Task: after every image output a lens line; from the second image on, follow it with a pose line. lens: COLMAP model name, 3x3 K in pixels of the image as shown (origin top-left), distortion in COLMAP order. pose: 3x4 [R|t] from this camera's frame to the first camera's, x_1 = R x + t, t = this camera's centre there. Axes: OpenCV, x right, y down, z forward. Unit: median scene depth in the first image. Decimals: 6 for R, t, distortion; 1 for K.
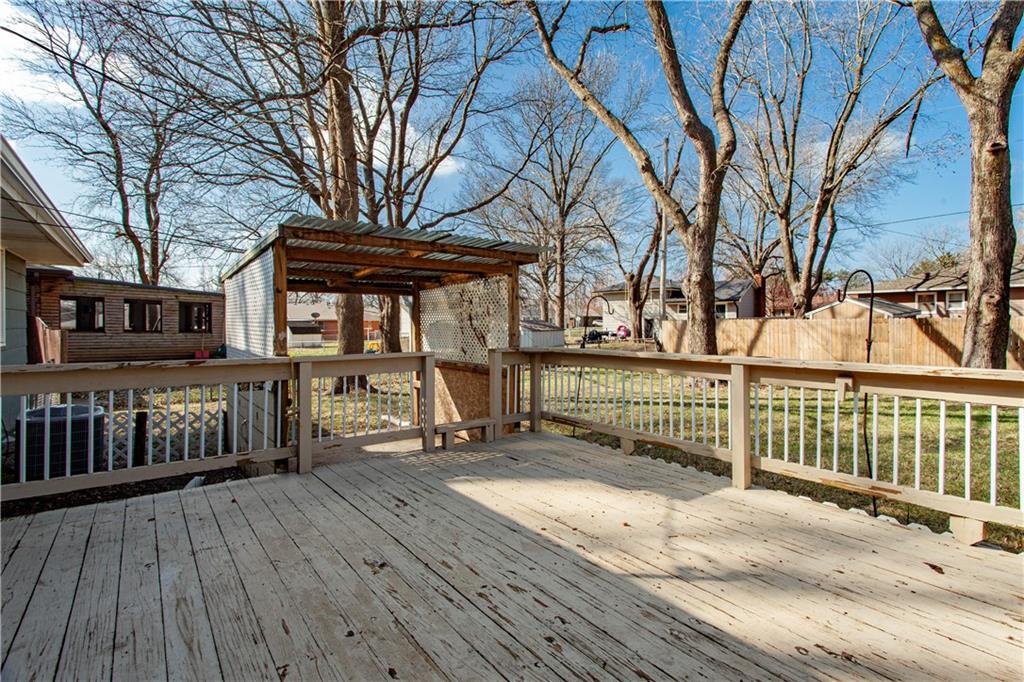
lens RADIAL K [[502.4, 0, 508.0], [0, 502.4, 334.6], [0, 0, 1]] dist [0.005812, -0.000711]
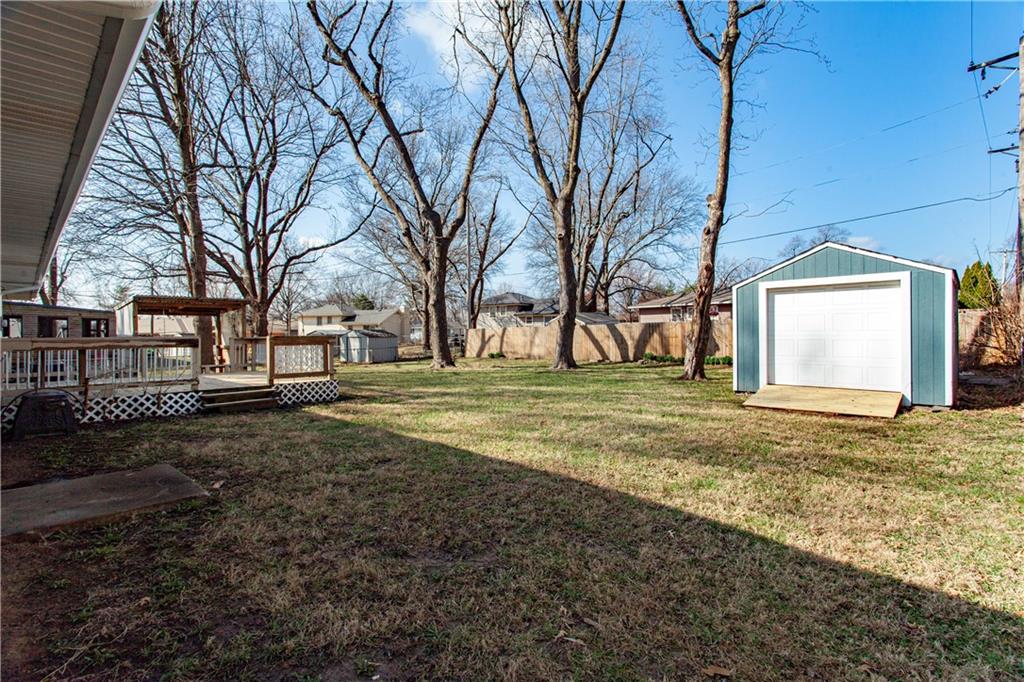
lens RADIAL K [[502.4, 0, 516.4], [0, 502.4, 338.8], [0, 0, 1]] dist [0.005812, -0.000711]
pose [[0.988852, -0.013714, 0.148268, 0.240629], [0.015933, 0.999778, -0.013790, 0.022318], [-0.148046, 0.015998, 0.988851, -0.411194]]
